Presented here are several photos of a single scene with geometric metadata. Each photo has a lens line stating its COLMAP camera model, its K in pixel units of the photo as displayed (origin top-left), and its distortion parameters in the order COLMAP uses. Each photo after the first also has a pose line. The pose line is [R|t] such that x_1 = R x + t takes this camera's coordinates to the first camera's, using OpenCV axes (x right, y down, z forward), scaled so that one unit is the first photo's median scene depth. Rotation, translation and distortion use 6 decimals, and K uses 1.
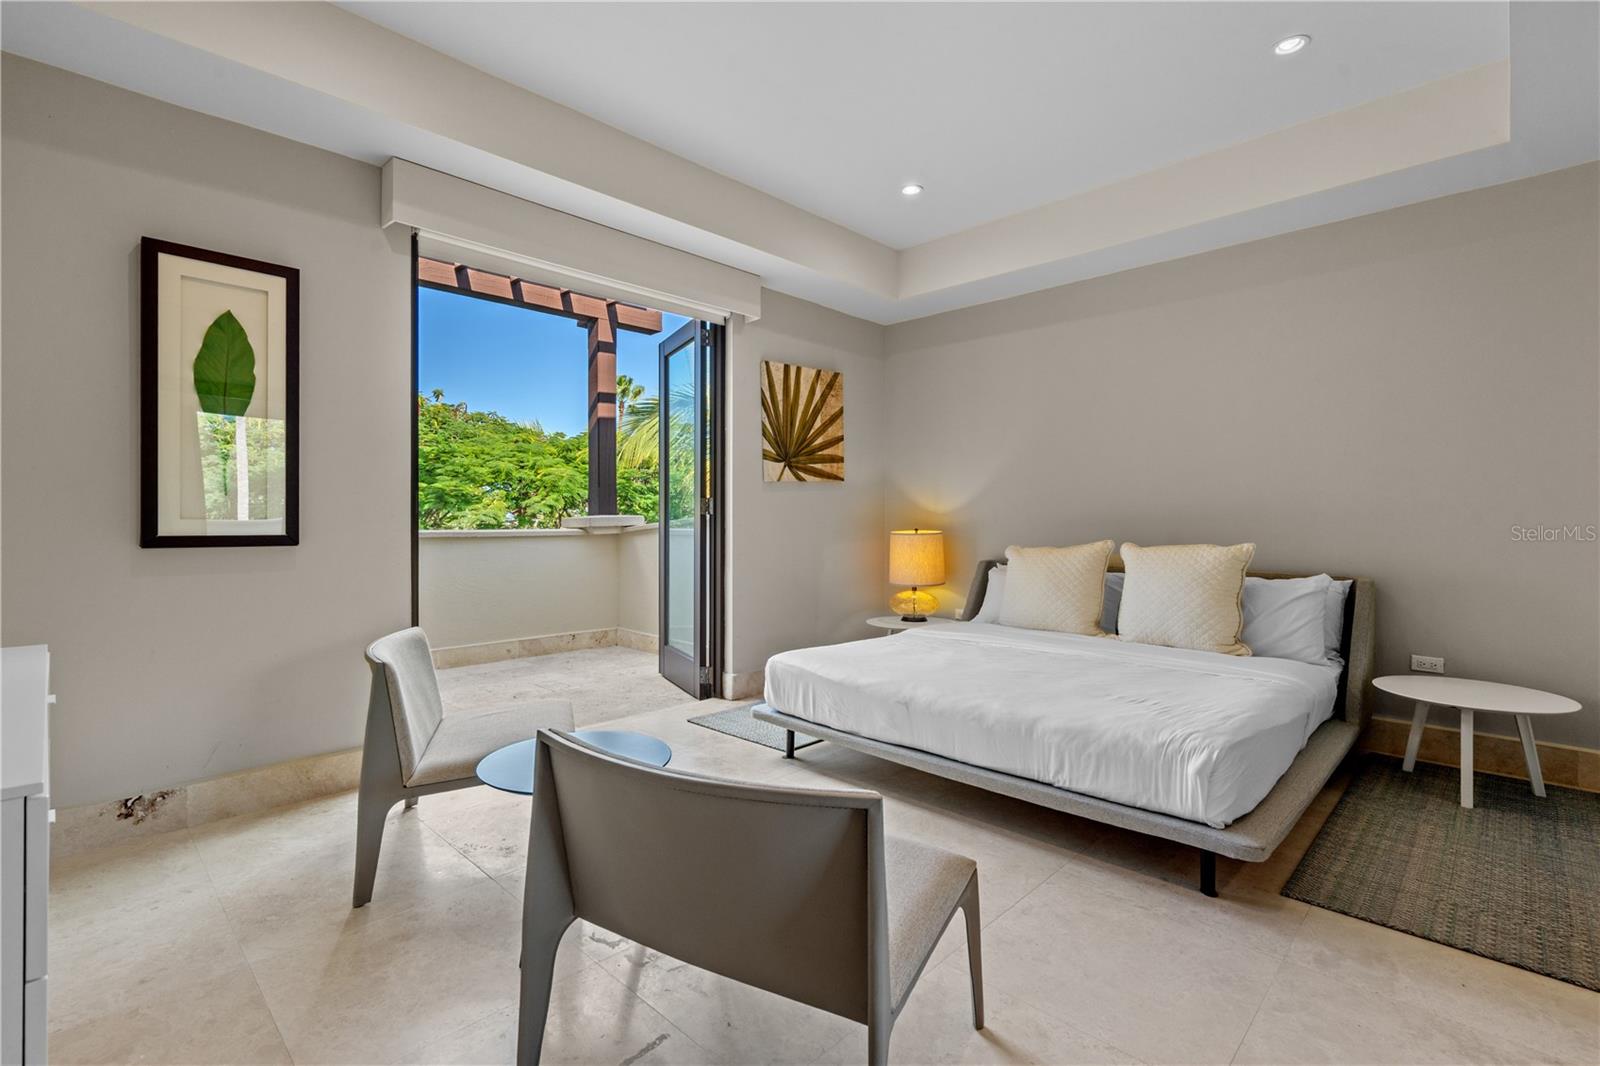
lens RADIAL K [[731.3, 0, 799.9], [0, 731.3, 517.4], [0, 0, 1]] dist [-0.003801, 0.000237]
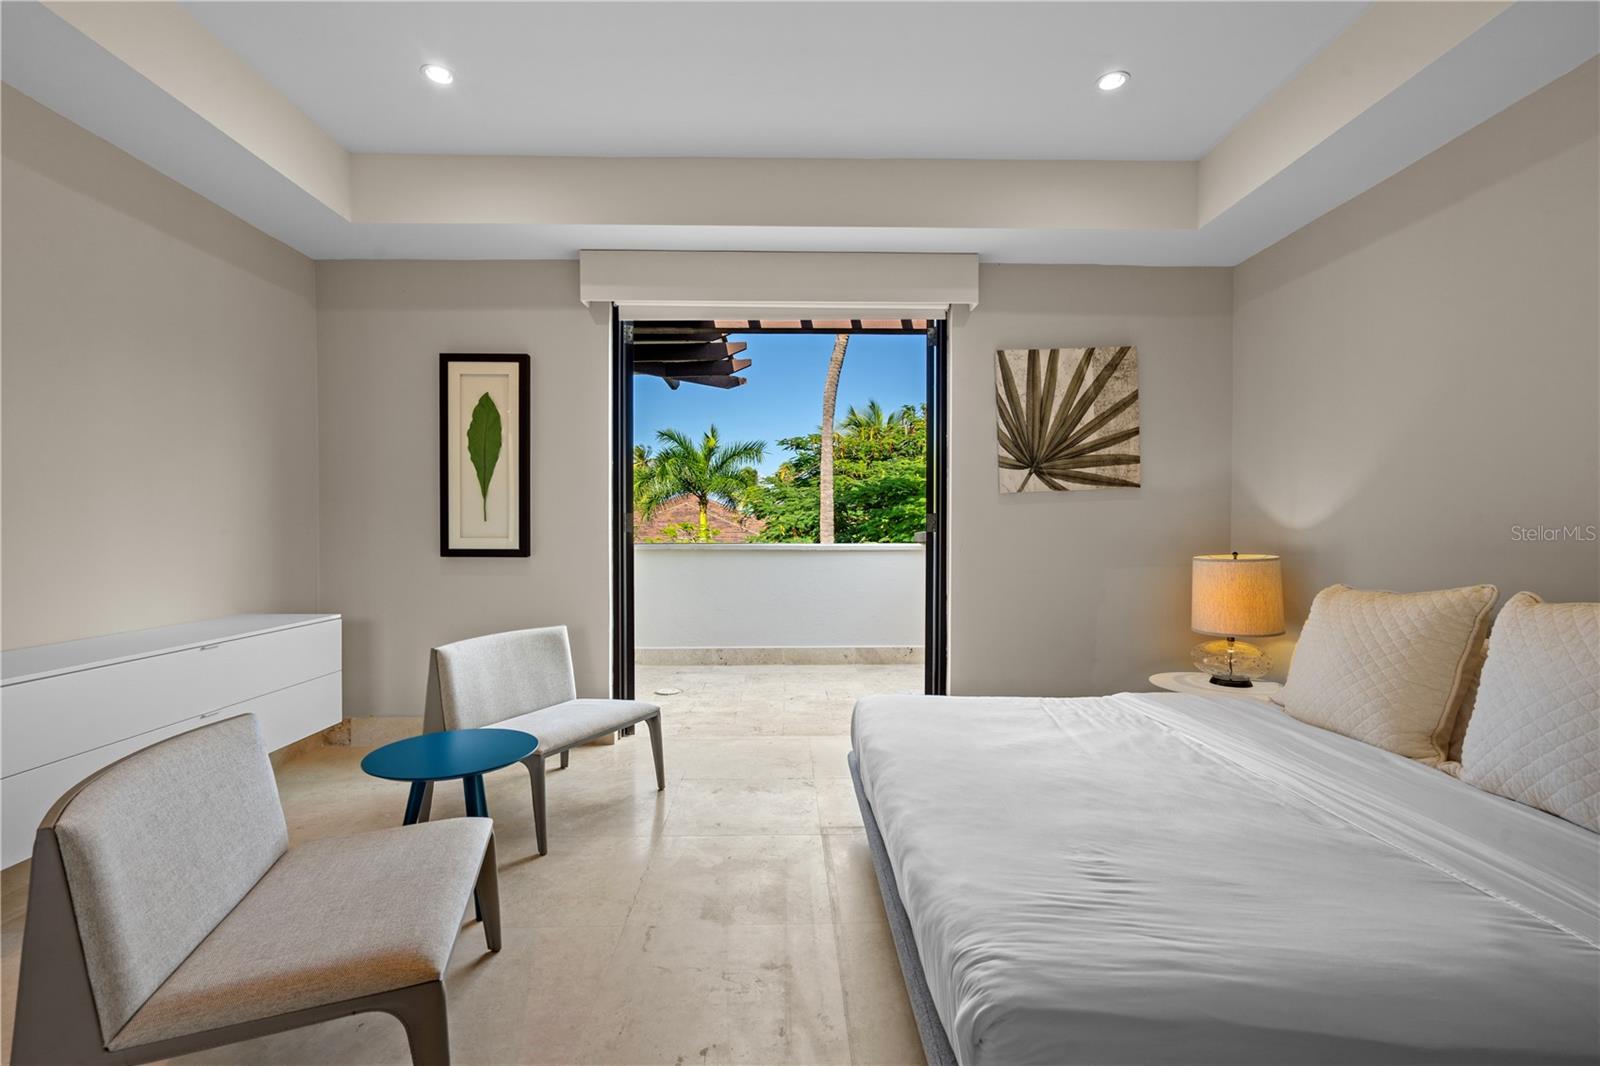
lens RADIAL K [[718.5, 0, 800.4], [0, 718.5, 530.8], [0, 0, 1]] dist [-0.002933, -0.000528]
pose [[0.709530, 0.001625, -0.704673, 0.358954], [0.001314, 0.999993, 0.003630, -0.008369], [0.704674, -0.003501, 0.709523, 0.235948]]
